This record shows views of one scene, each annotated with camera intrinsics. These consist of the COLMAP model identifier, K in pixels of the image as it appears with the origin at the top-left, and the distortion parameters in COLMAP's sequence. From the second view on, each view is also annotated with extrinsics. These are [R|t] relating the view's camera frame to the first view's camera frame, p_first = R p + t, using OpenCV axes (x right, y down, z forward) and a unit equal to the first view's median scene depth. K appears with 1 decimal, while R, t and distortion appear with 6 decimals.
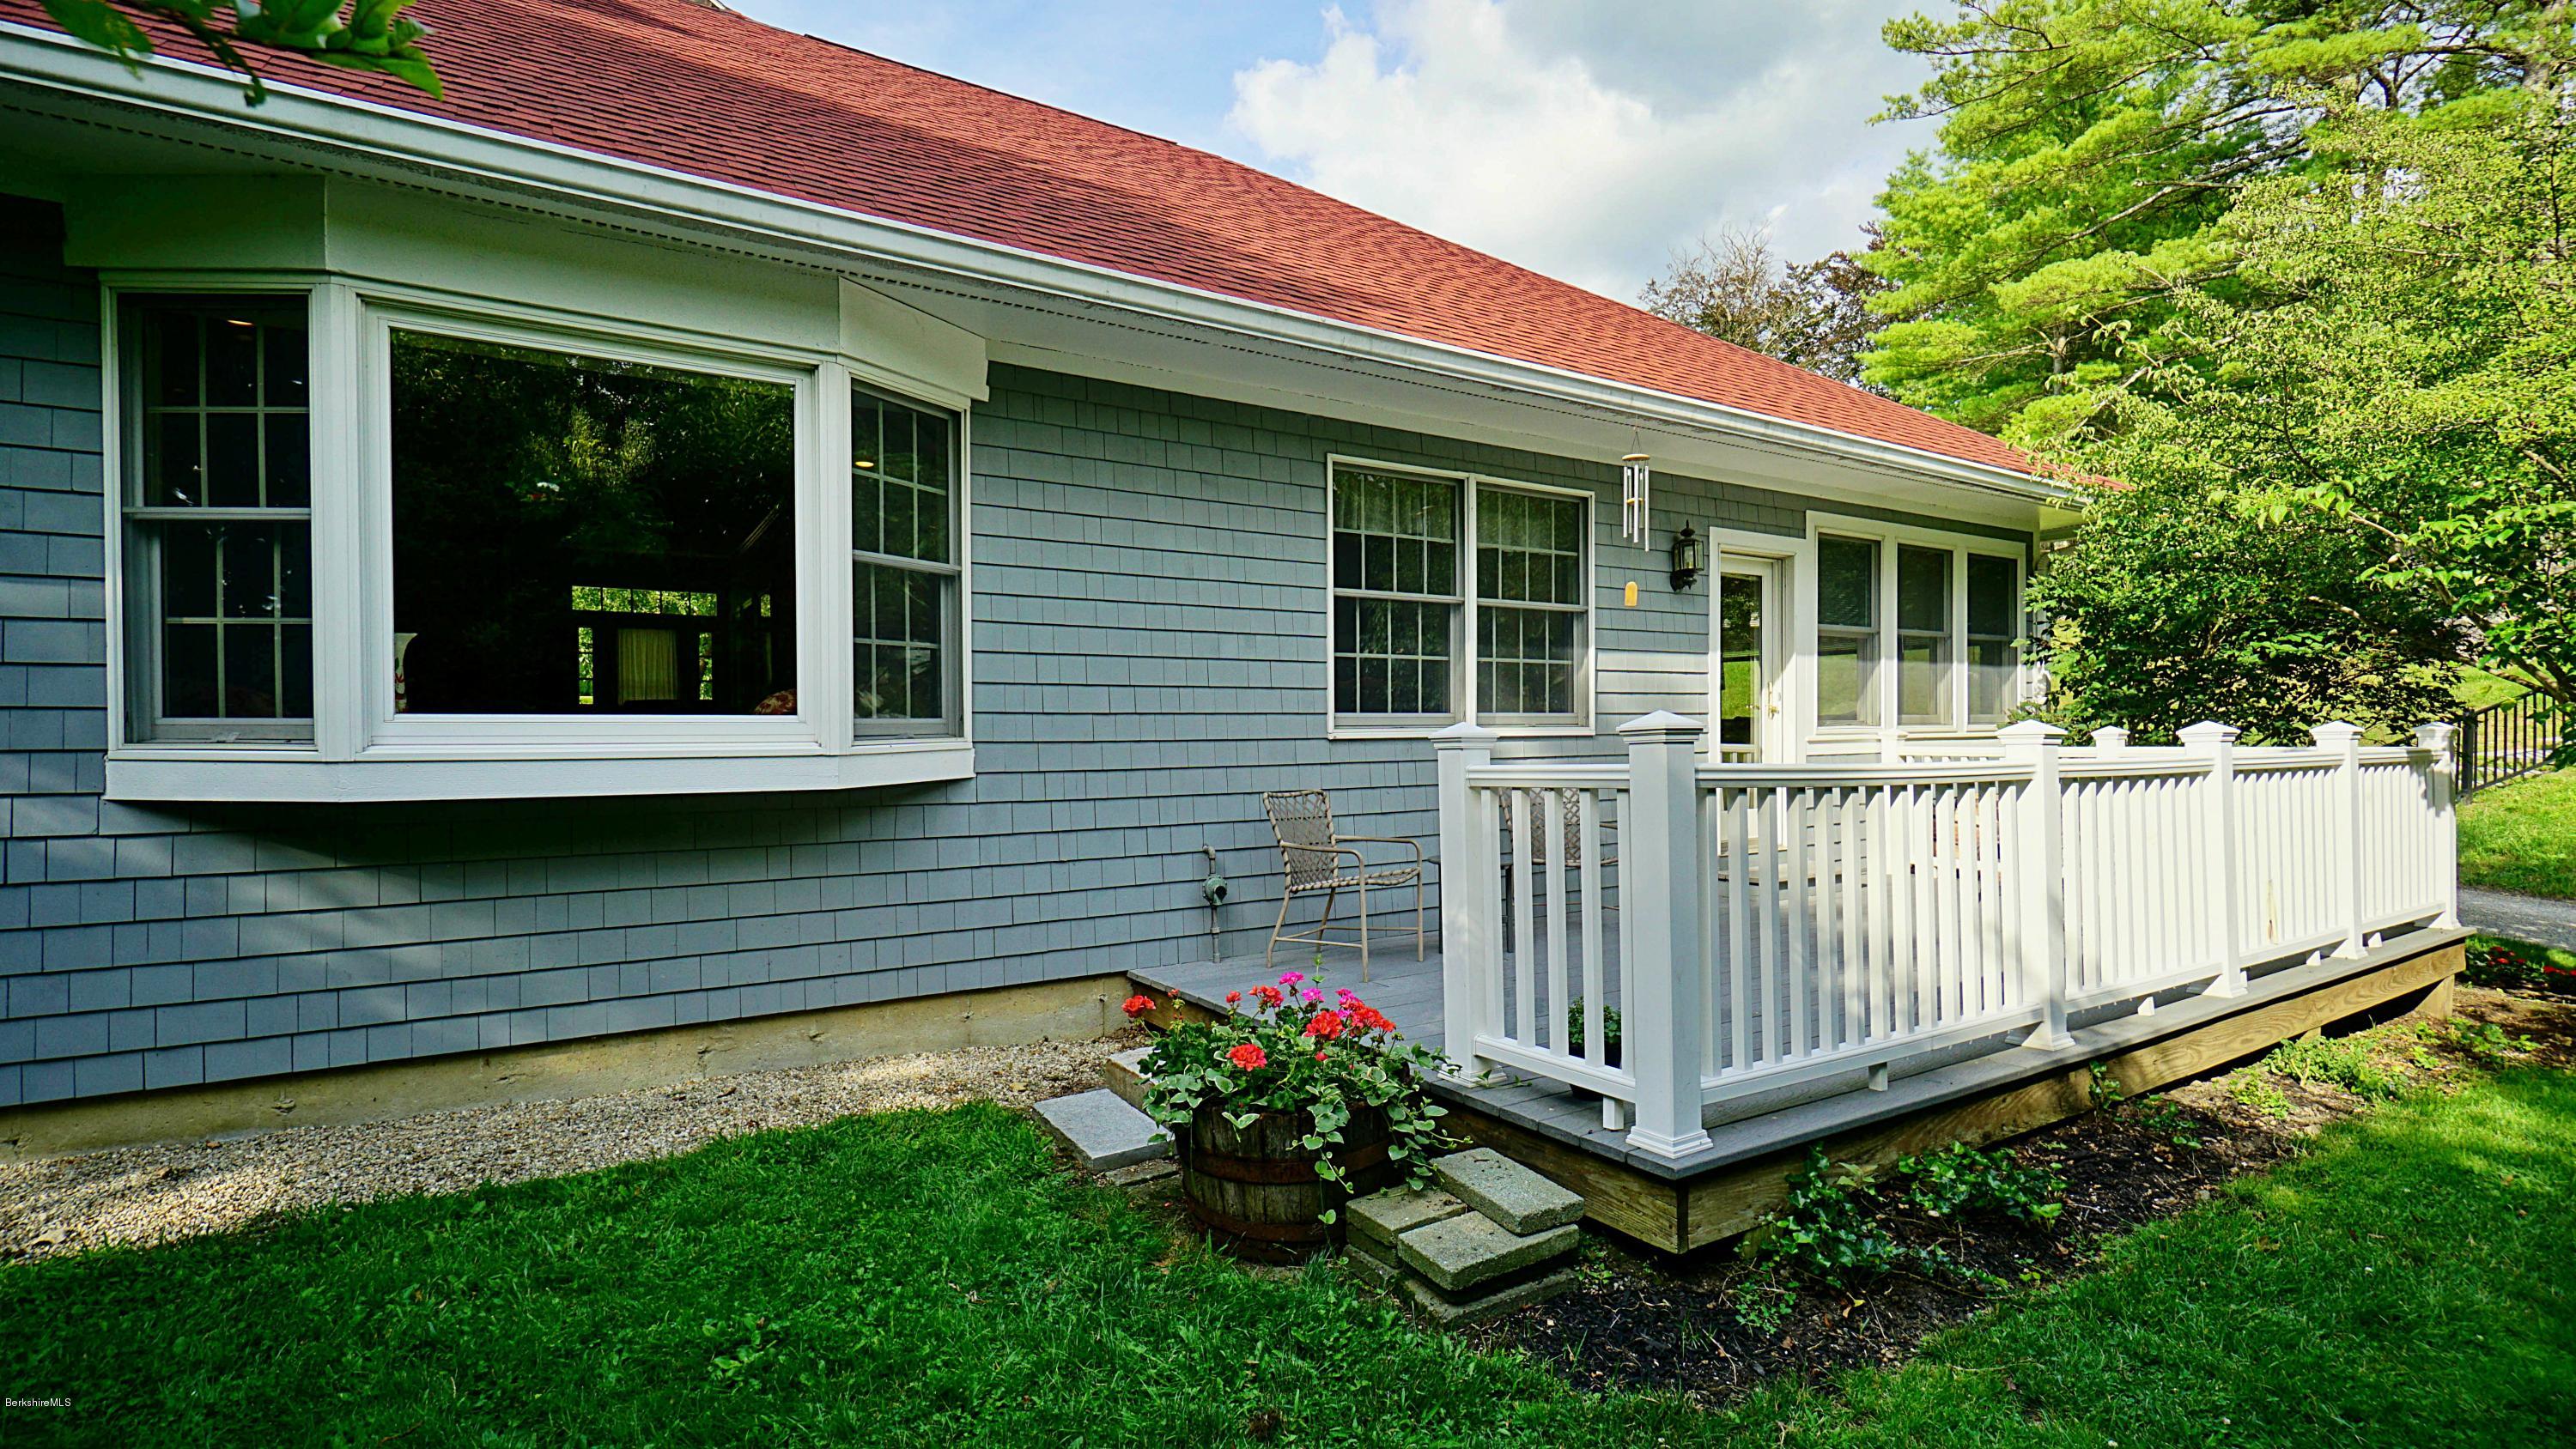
lens RADIAL K [[1155.0, 0, 1281.8], [0, 1155.0, 735.6], [0, 0, 1]] dist [0.011847, 0.000174]
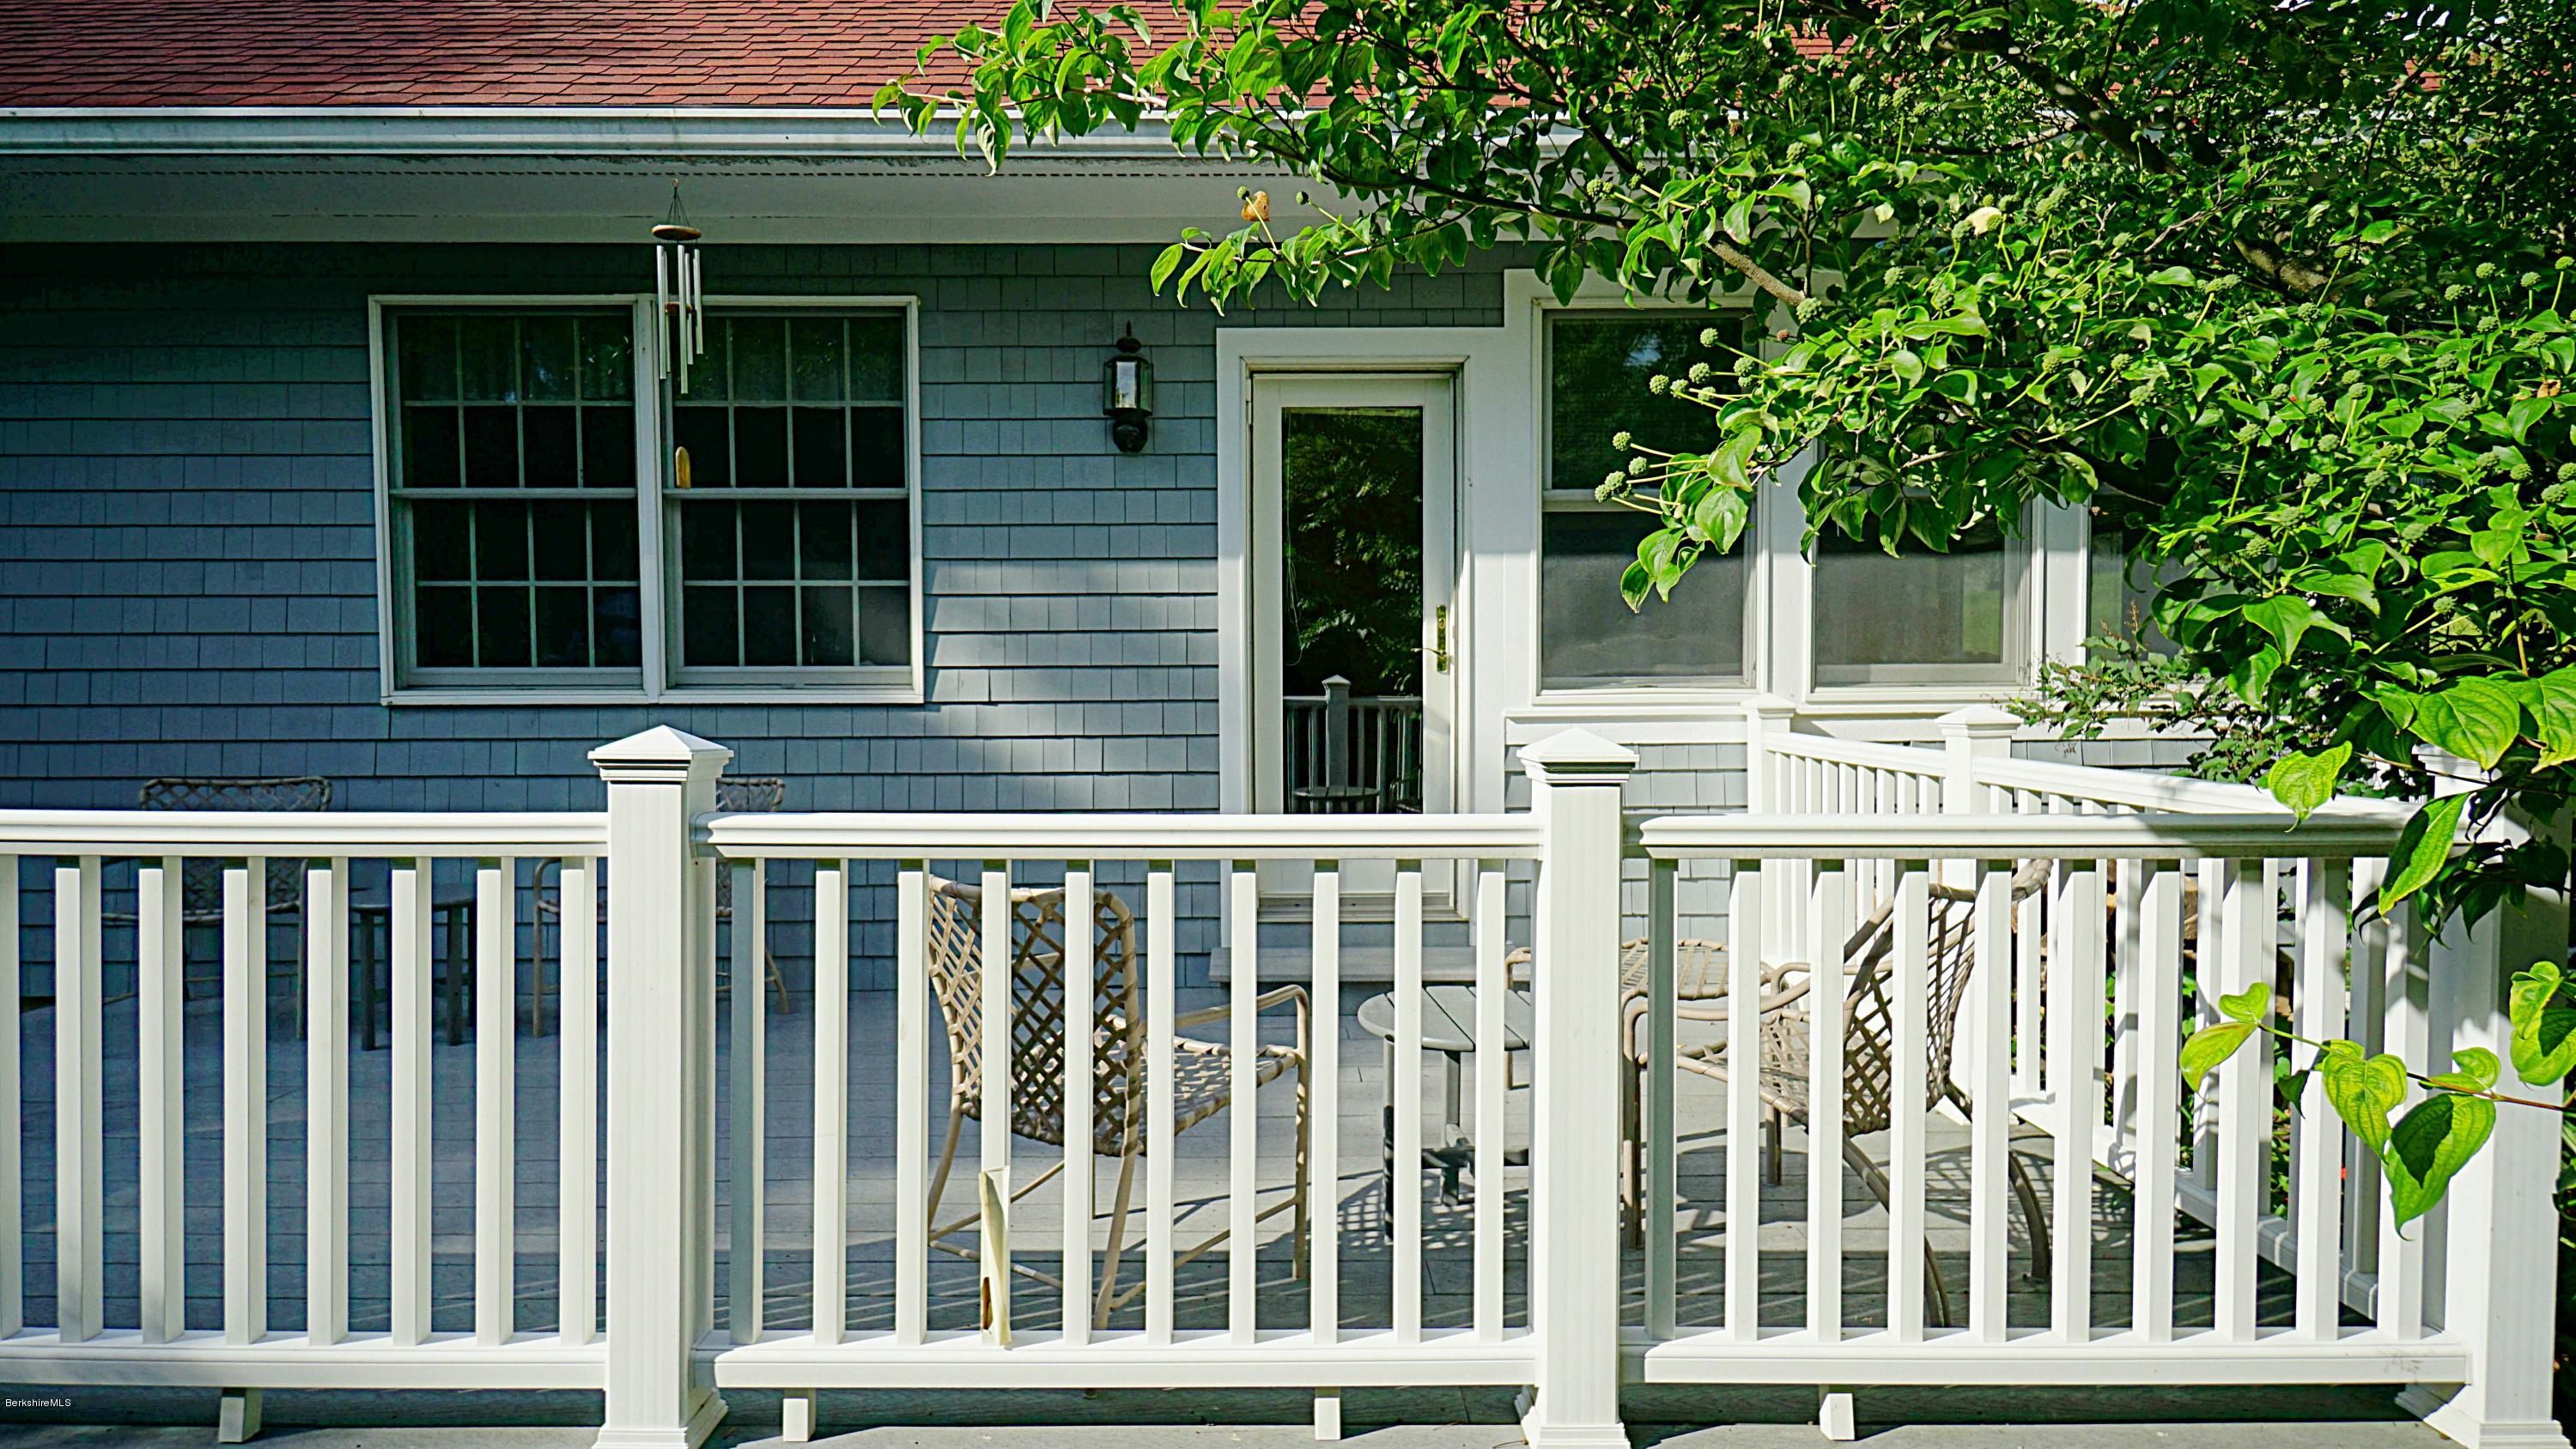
lens RADIAL K [[1352.0, 0, 1293.0], [0, 1352.0, 717.8], [0, 0, 1]] dist [-0.004163, -0.000882]
pose [[0.844415, 0.022043, -0.535236, 0.797885], [-0.009358, 0.999608, 0.026405, -0.013258], [0.535608, -0.017288, 0.844290, 0.499839]]
